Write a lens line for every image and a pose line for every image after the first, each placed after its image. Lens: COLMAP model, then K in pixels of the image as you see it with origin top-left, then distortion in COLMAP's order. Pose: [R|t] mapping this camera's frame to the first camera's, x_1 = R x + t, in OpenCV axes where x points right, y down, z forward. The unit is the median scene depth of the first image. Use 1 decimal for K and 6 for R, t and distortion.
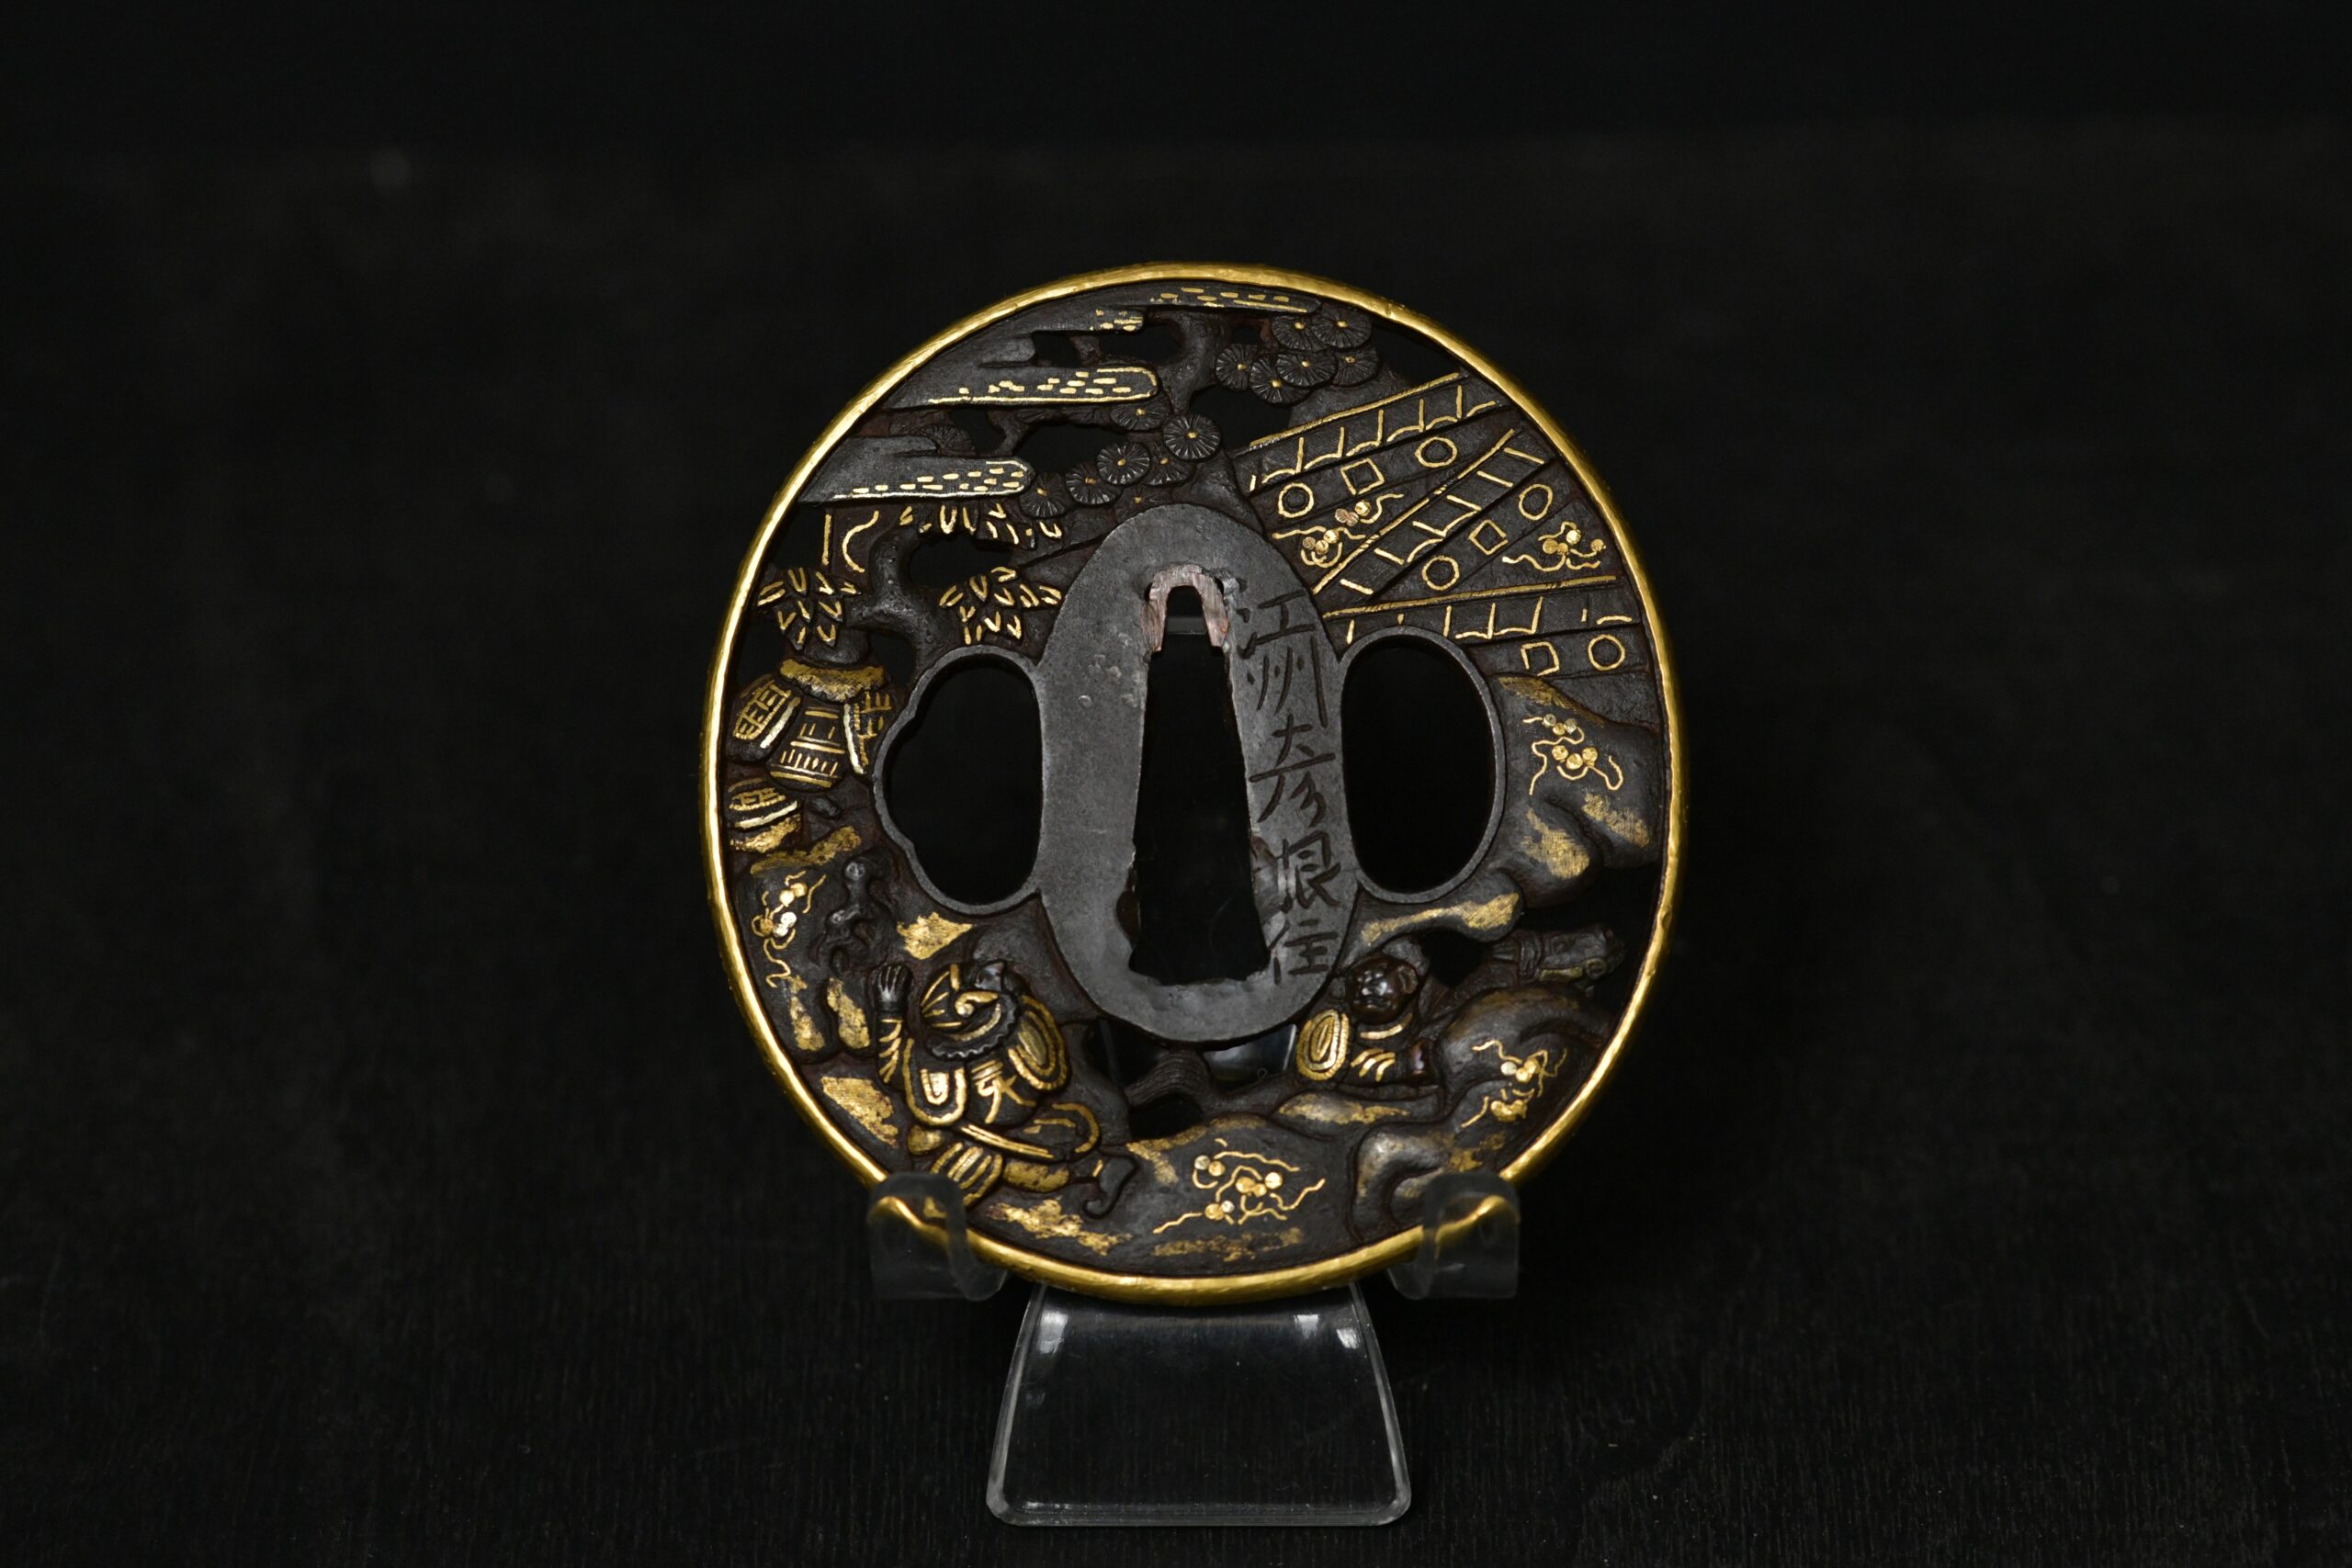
lens RADIAL K [[7054.4, 0, 1176.0], [0, 7054.4, 784.0], [0, 0, 1]] dist [-0.042227, 0.108576]
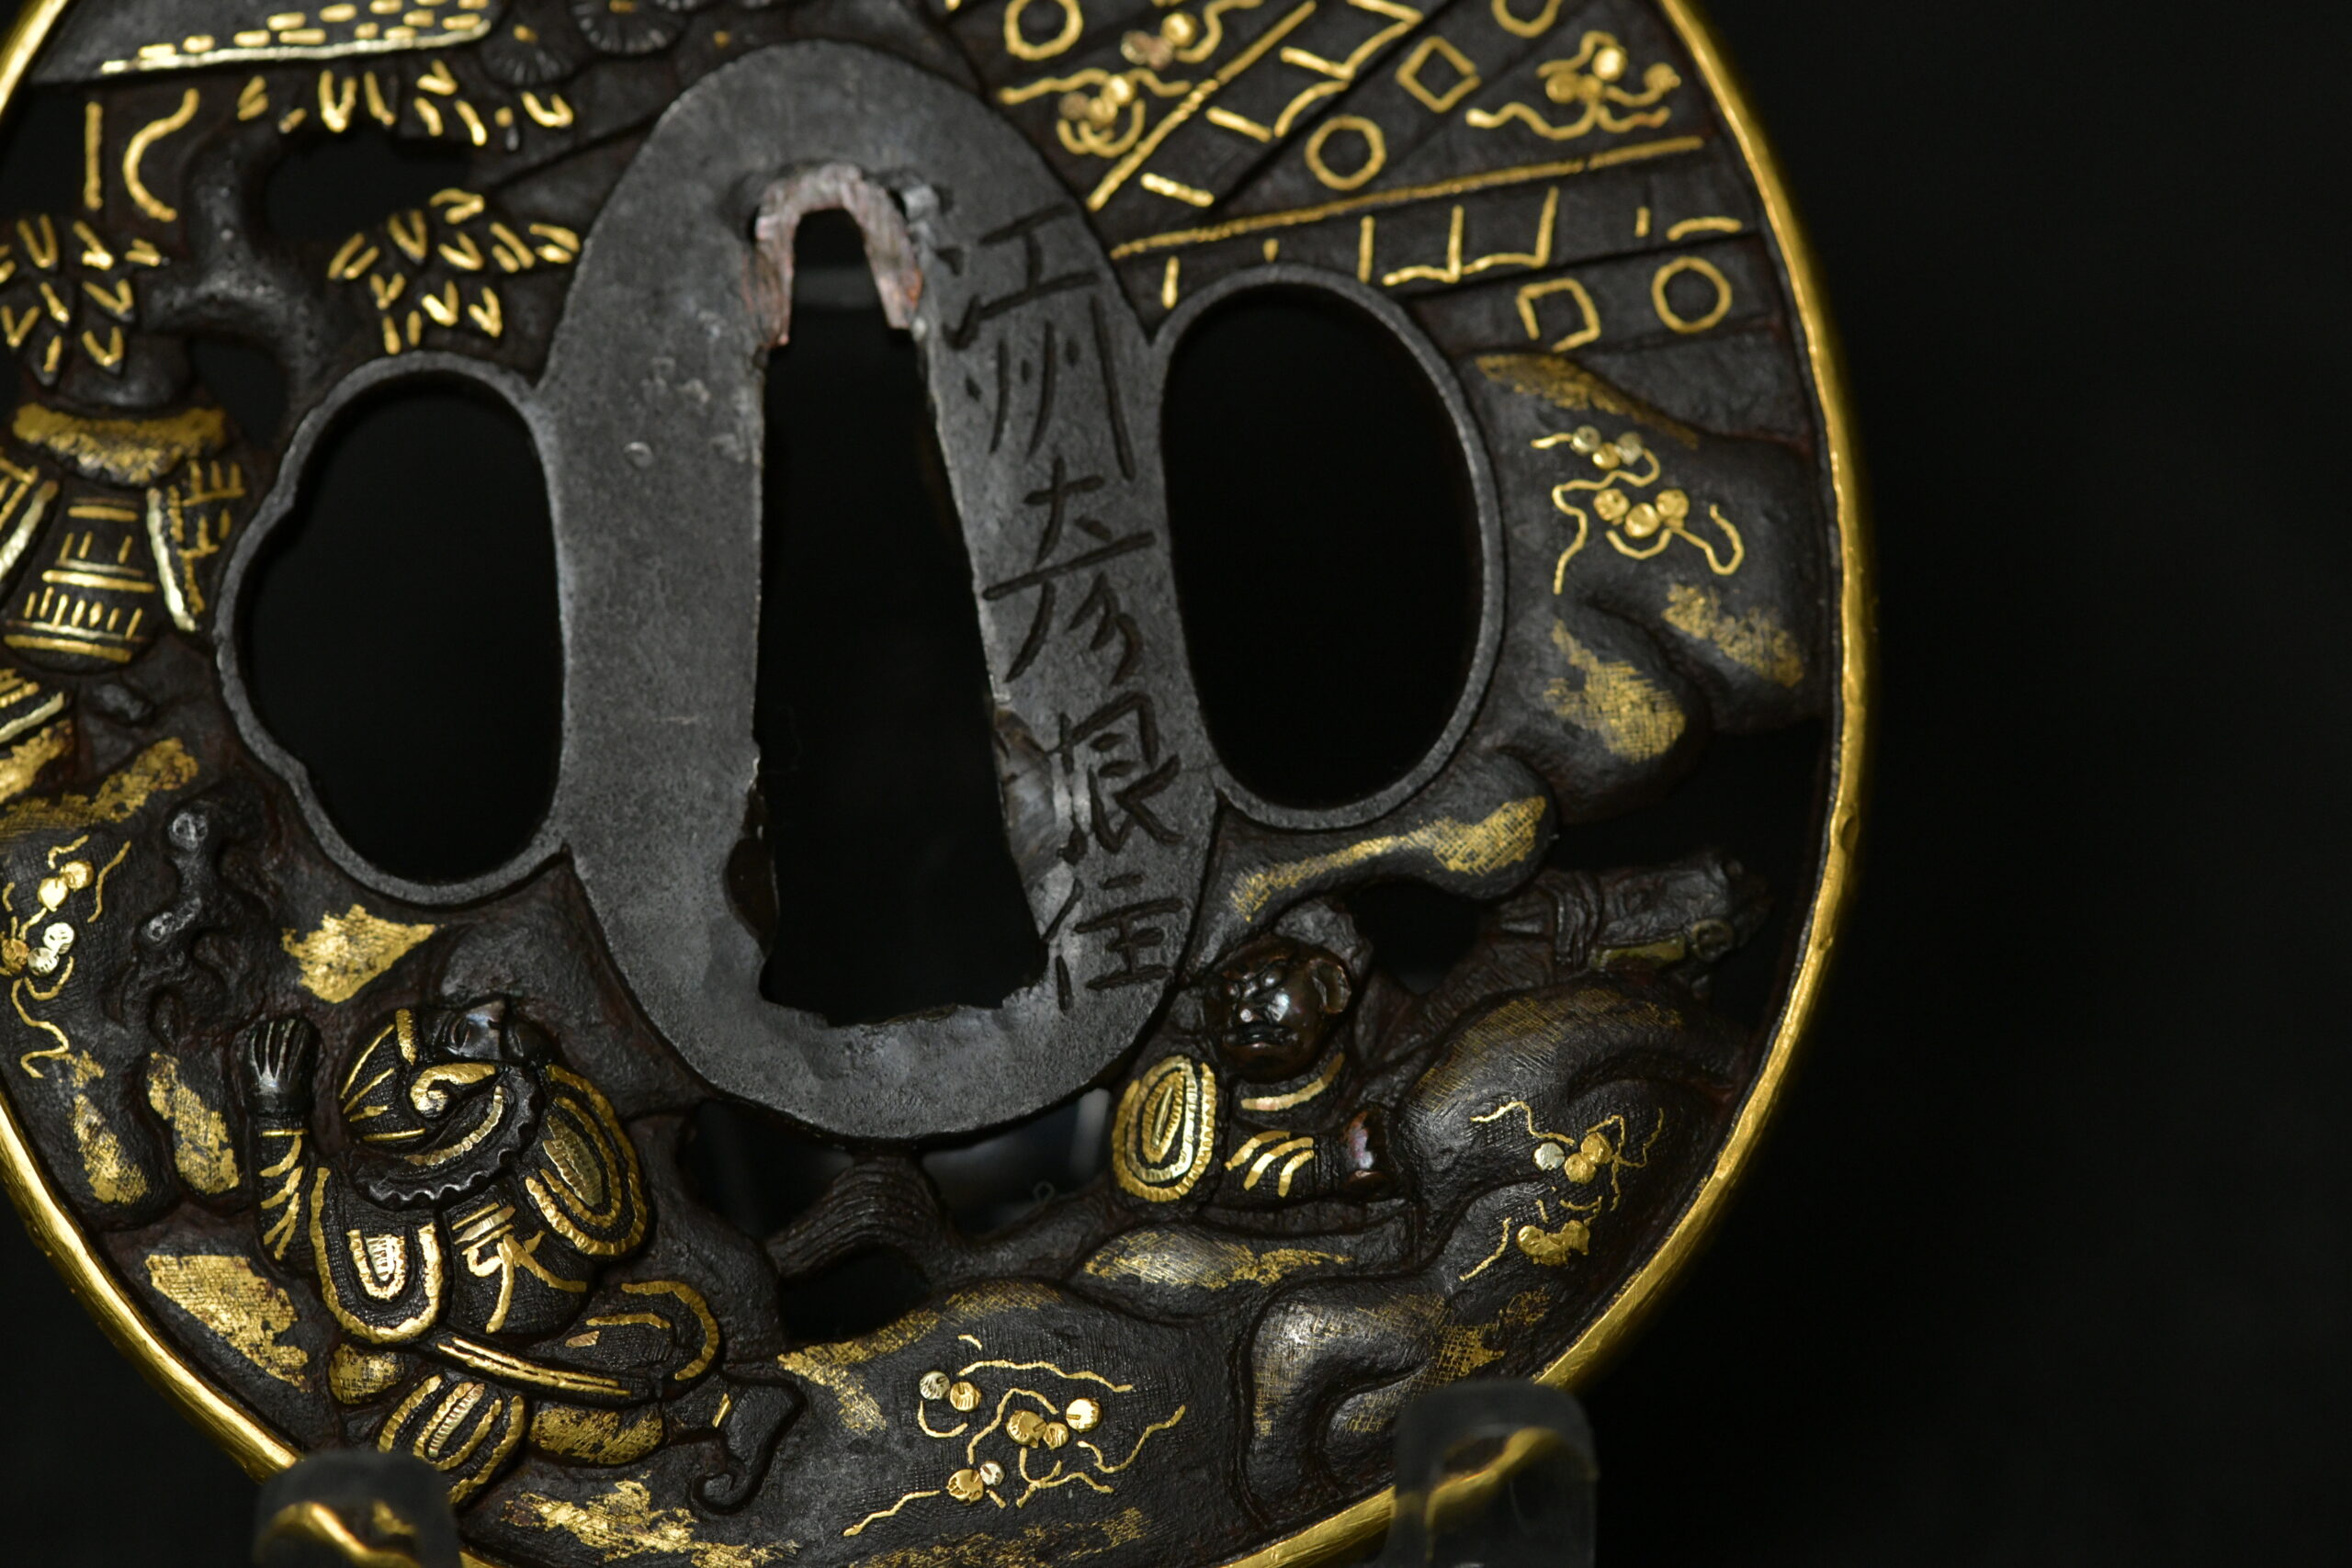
lens RADIAL K [[9279.6, 0, 1176.0], [0, 9279.6, 784.0], [0, 0, 1]] dist [-0.138700, -0.413419]
pose [[0.997400, -0.059243, 0.041023, -0.003421], [0.057730, 0.997641, 0.037137, -0.010725], [-0.043126, -0.034672, 0.998468, 0.355591]]
